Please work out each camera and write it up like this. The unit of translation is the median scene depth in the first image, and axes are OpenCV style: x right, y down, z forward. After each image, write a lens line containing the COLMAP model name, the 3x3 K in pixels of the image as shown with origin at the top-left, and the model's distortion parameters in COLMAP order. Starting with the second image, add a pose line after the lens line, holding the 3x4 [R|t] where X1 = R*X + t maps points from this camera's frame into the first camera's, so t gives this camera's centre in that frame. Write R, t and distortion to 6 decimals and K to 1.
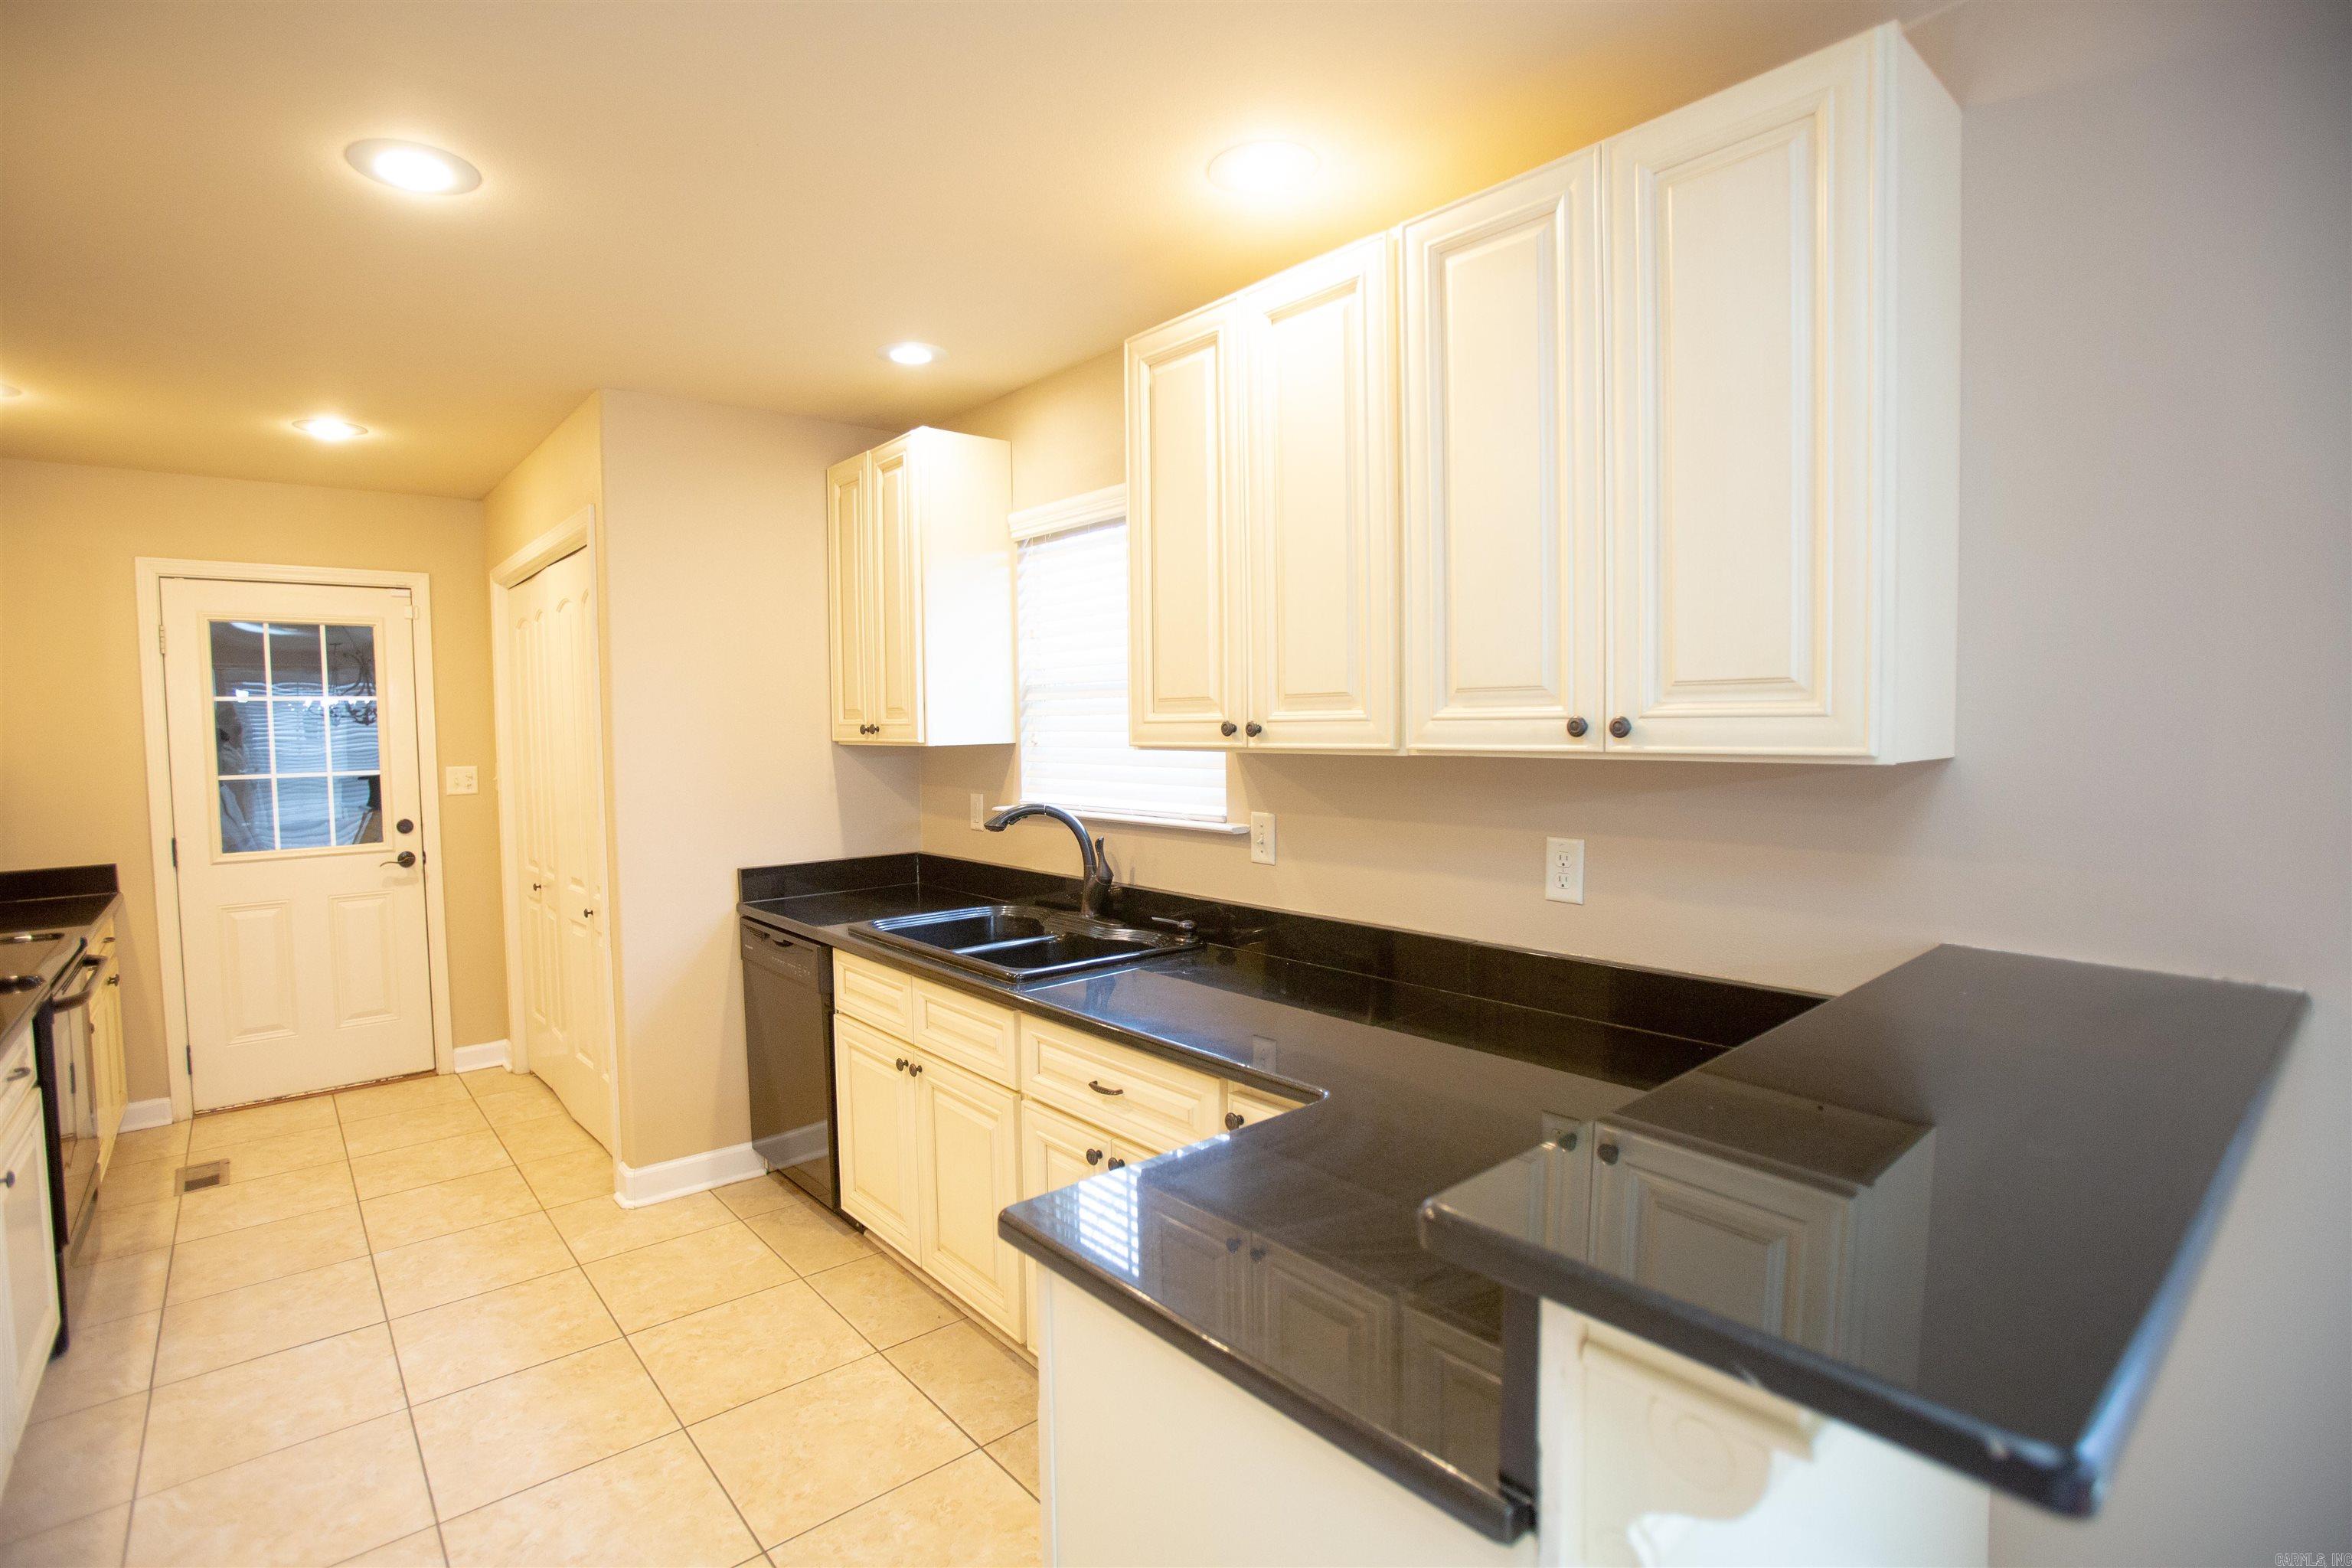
lens RADIAL K [[1114.6, 0, 1135.8], [0, 1114.6, 782.0], [0, 0, 1]] dist [-0.064280, 0.024902]
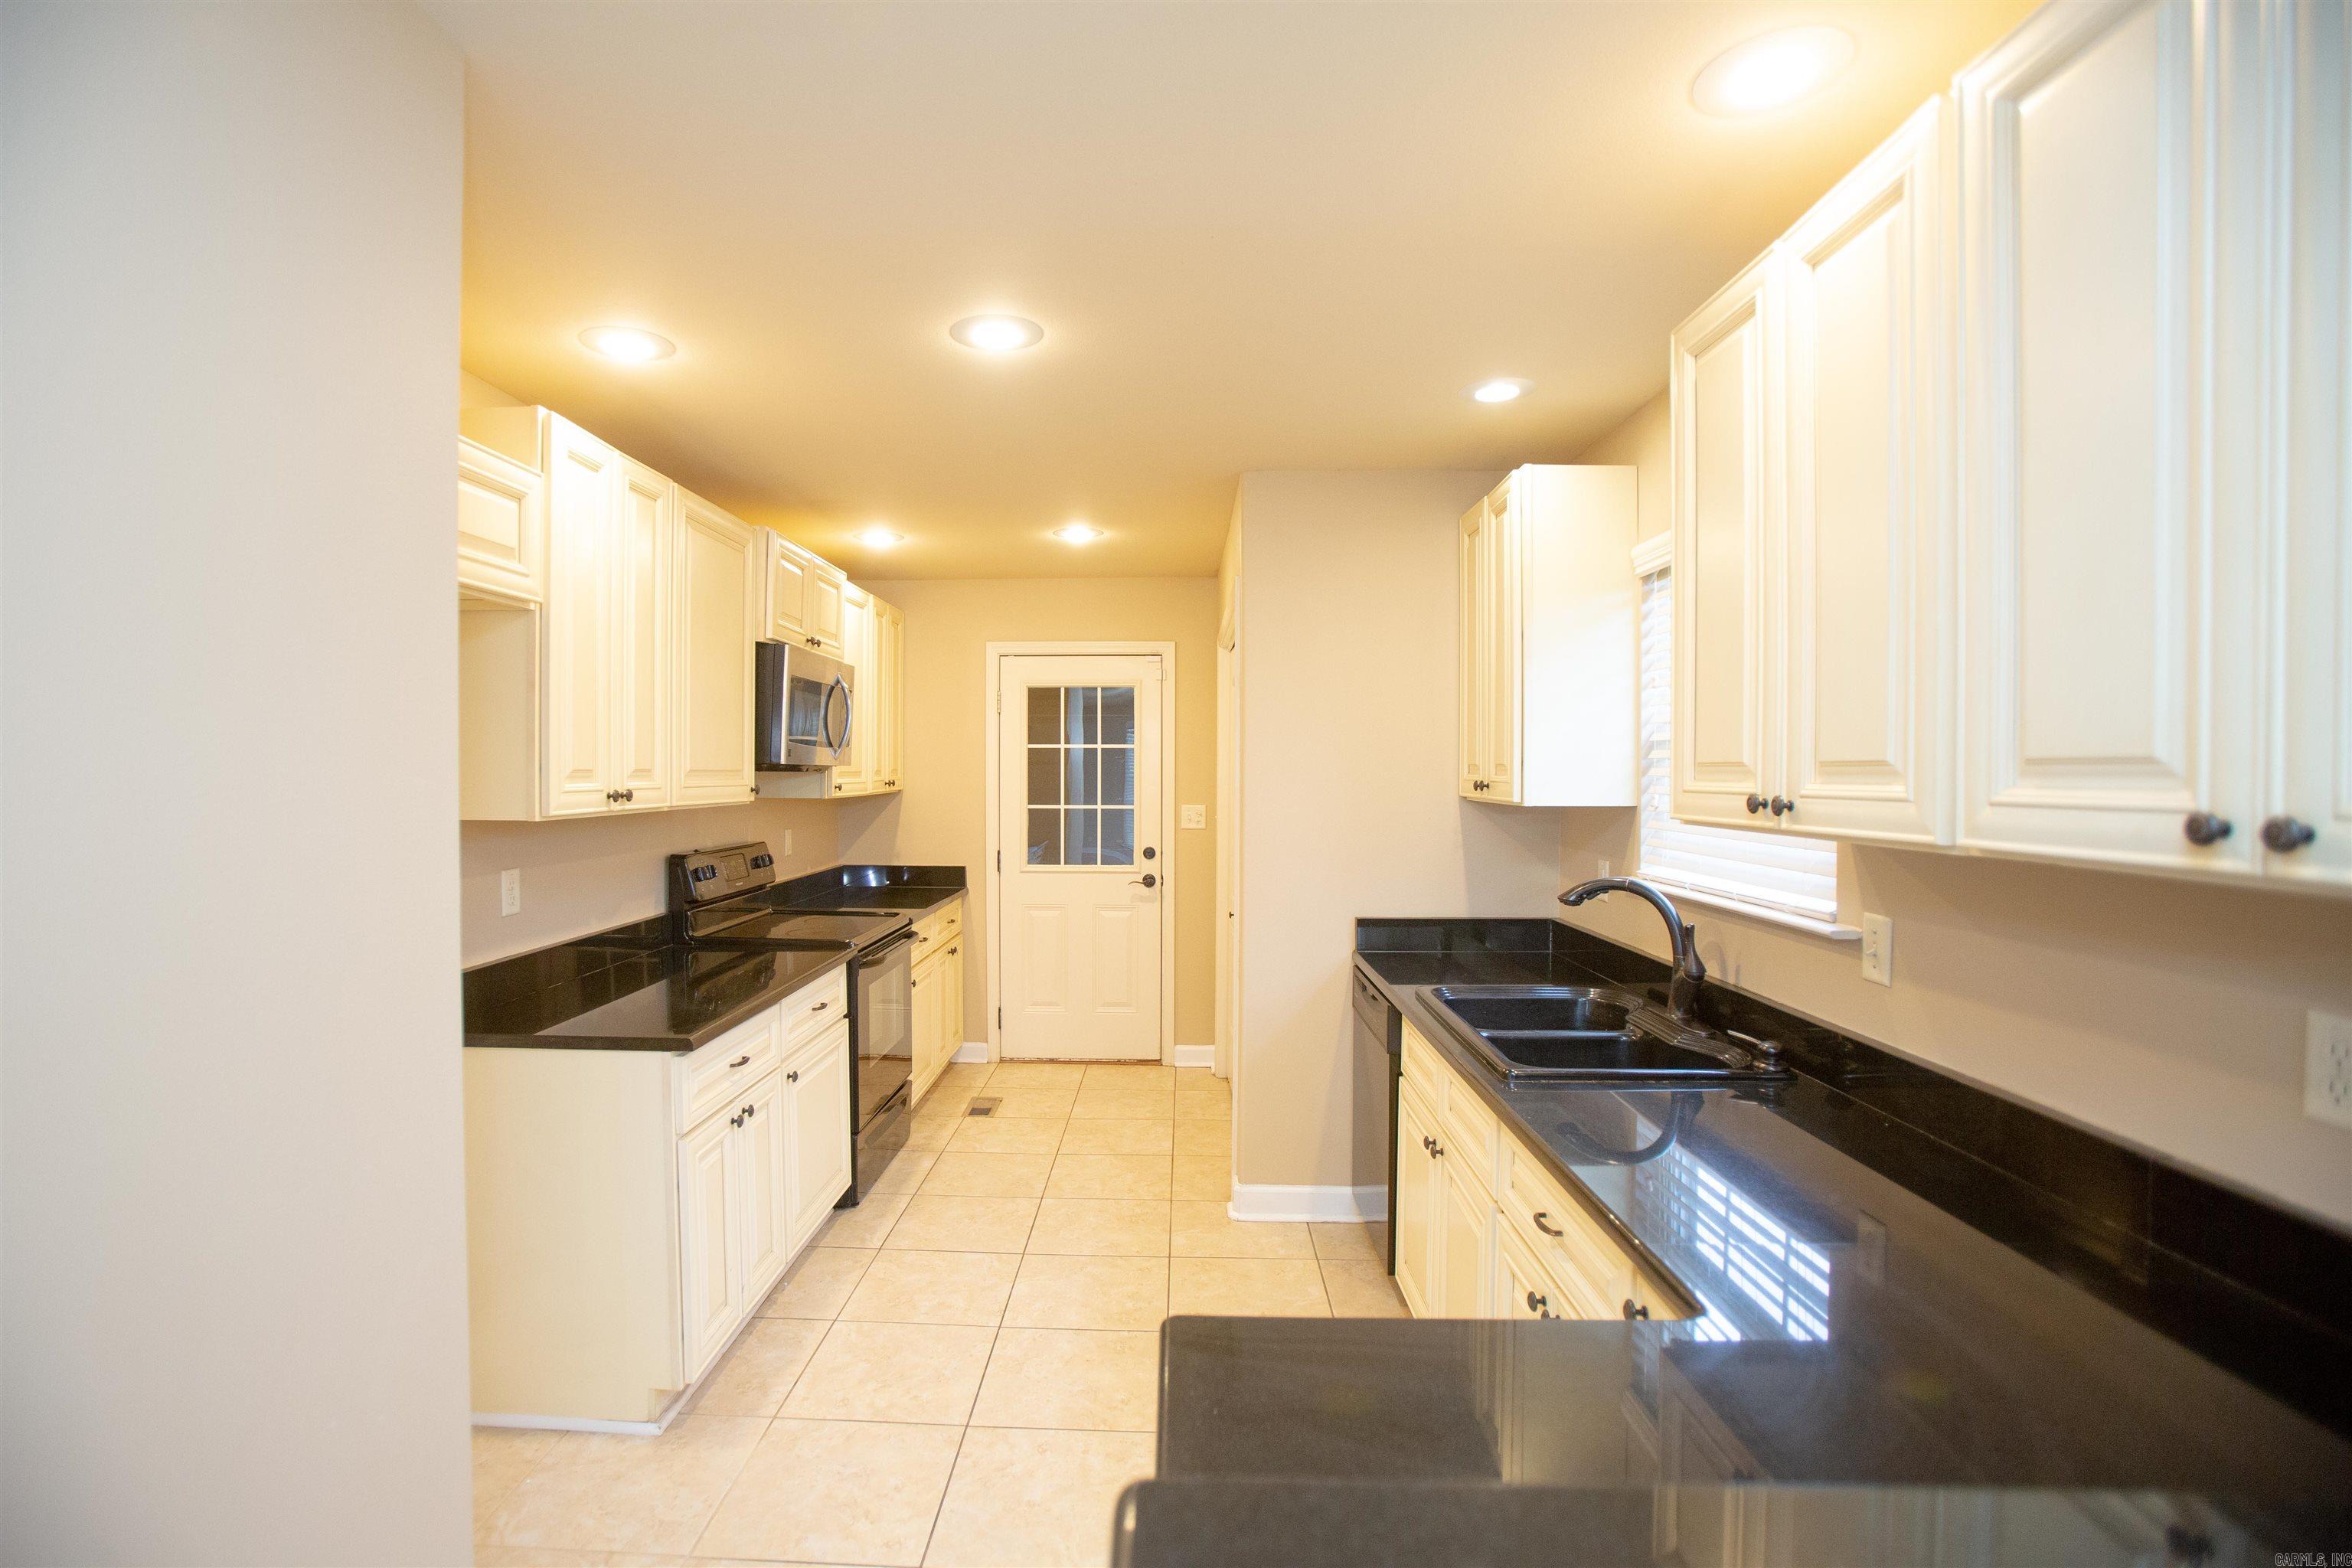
lens RADIAL K [[1114.6, 0, 1132.9], [0, 1114.6, 782.9], [0, 0, 1]] dist [-0.064280, 0.024902]
pose [[0.741131, 0.026308, -0.670845, 0.197533], [-0.051917, 0.998486, -0.018199, -0.018669], [0.669351, 0.048316, 0.741374, 0.105033]]
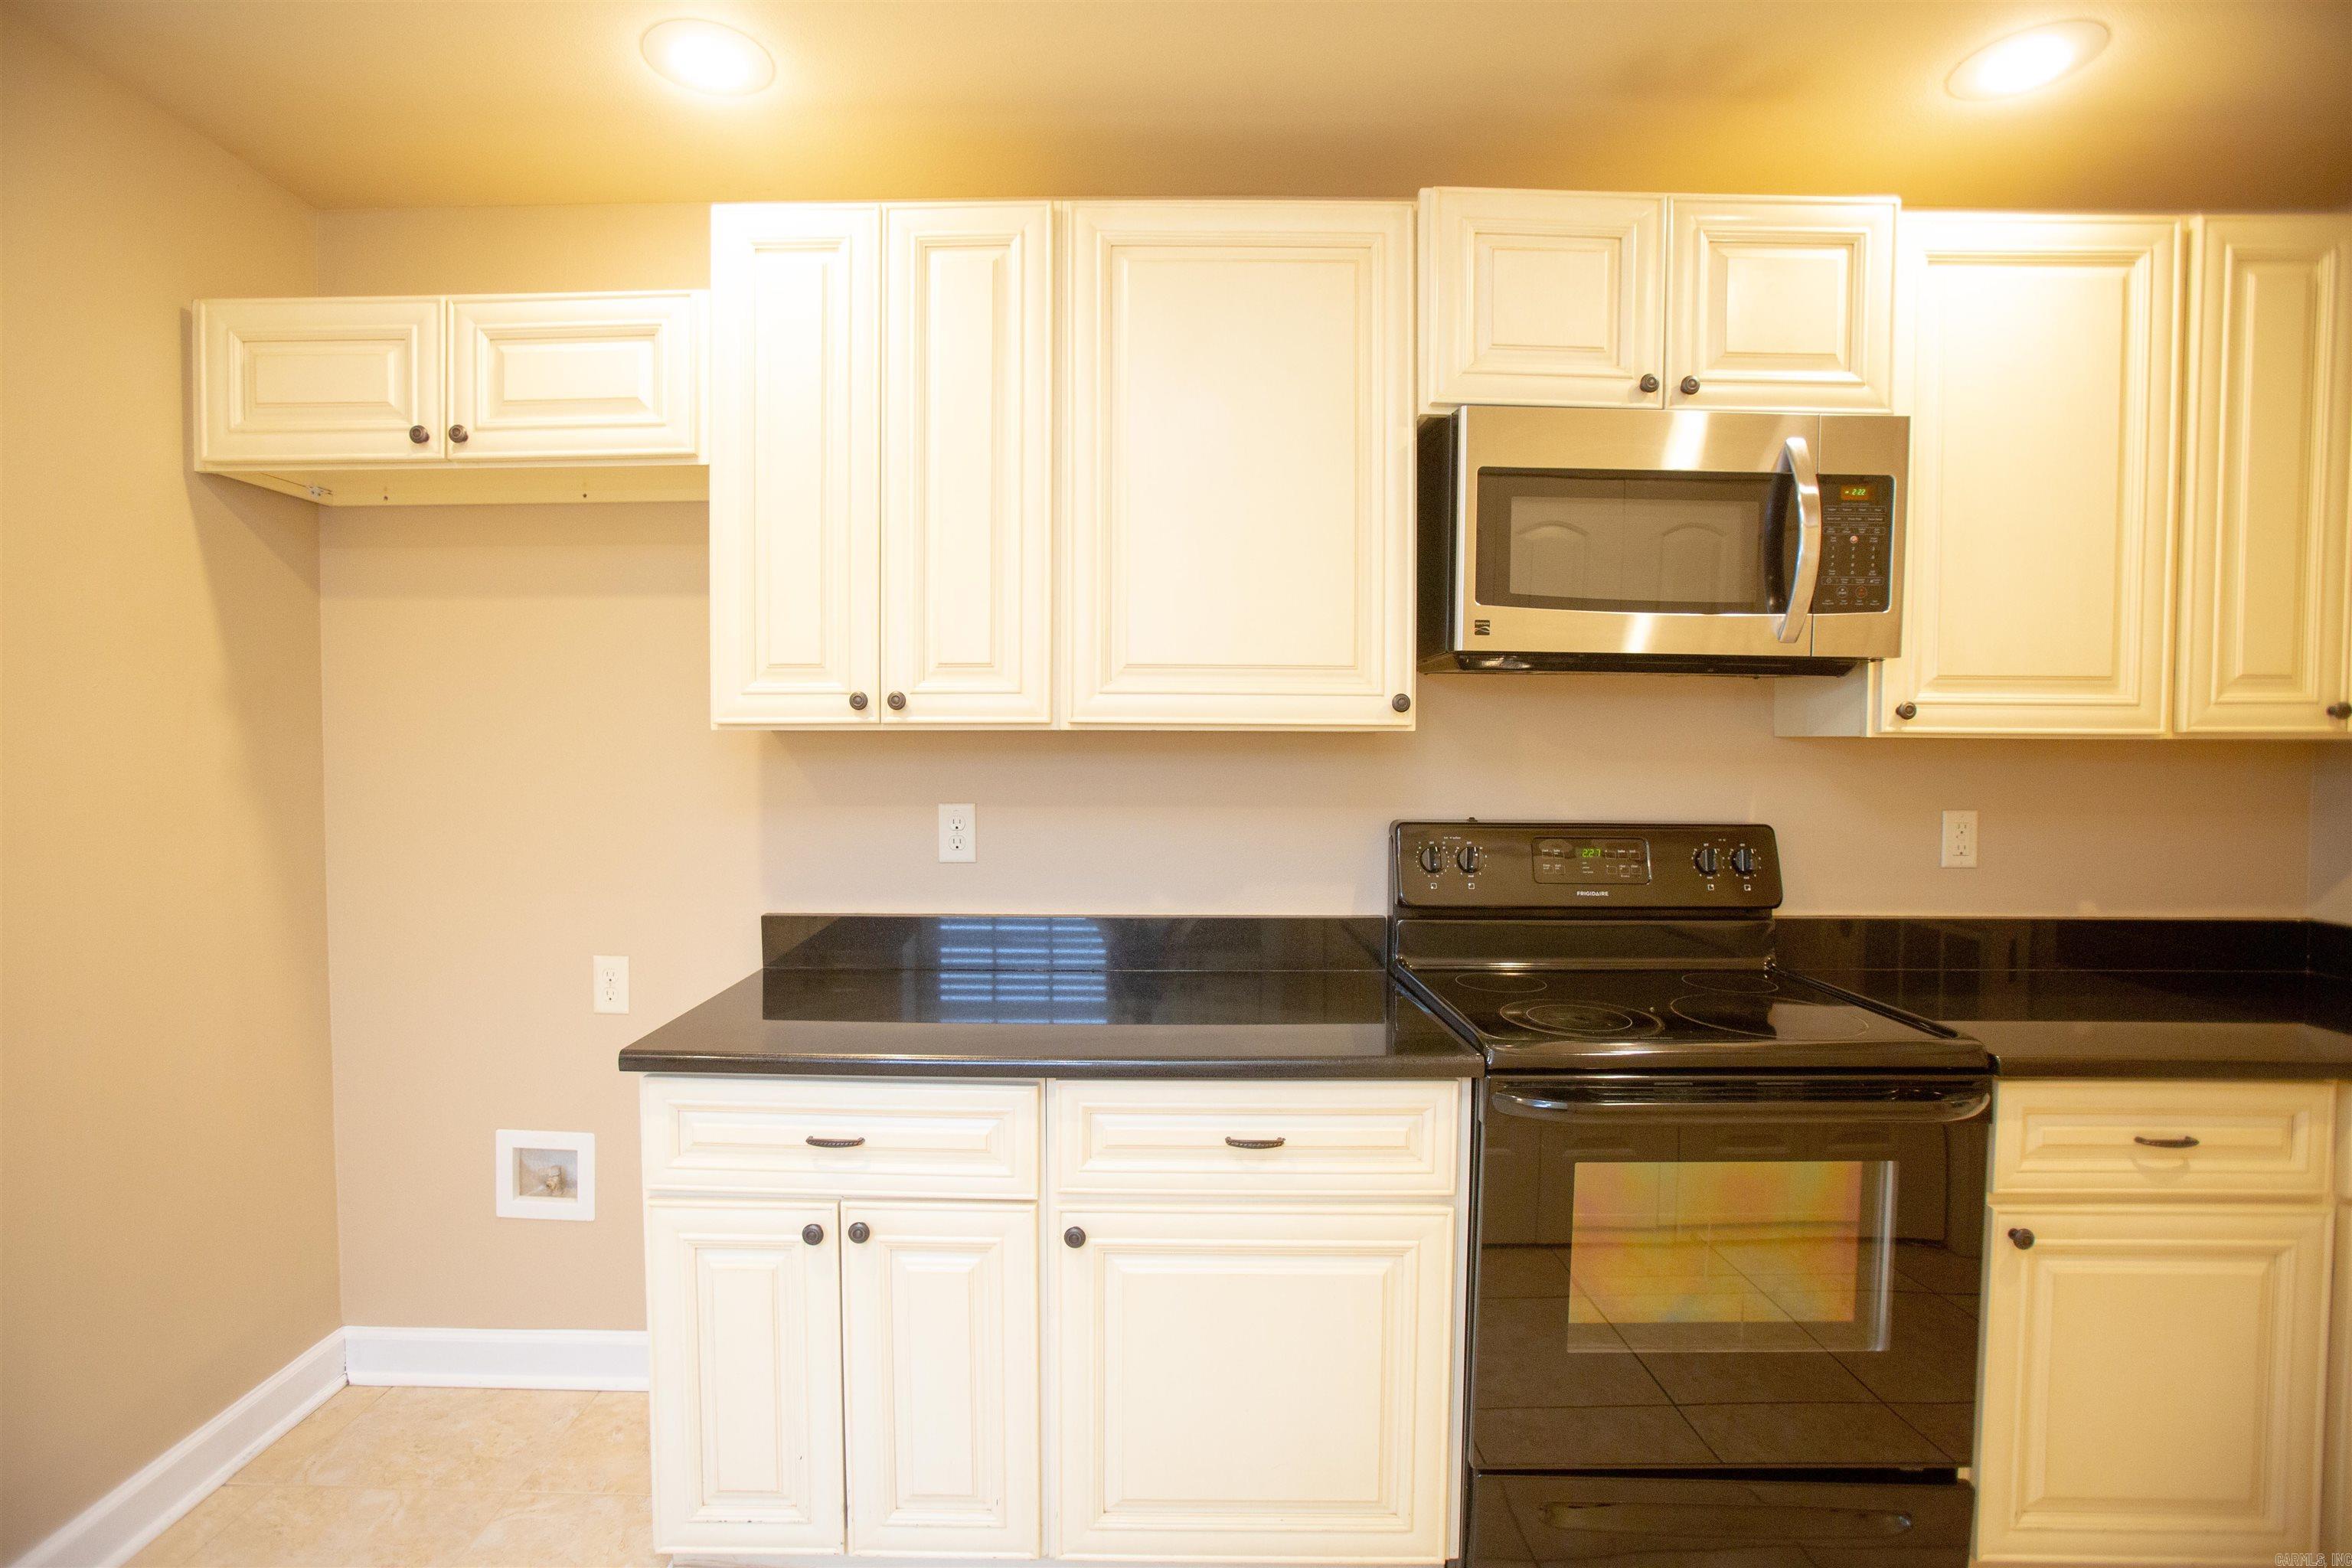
lens RADIAL K [[1114.6, 0, 1132.8], [0, 1114.6, 775.2], [0, 0, 1]] dist [-0.064280, 0.024902]
pose [[-0.645499, 0.037851, -0.762822, -0.315385], [-0.035266, 0.996229, 0.079274, -0.016044], [0.762946, 0.078073, -0.641730, 0.984622]]
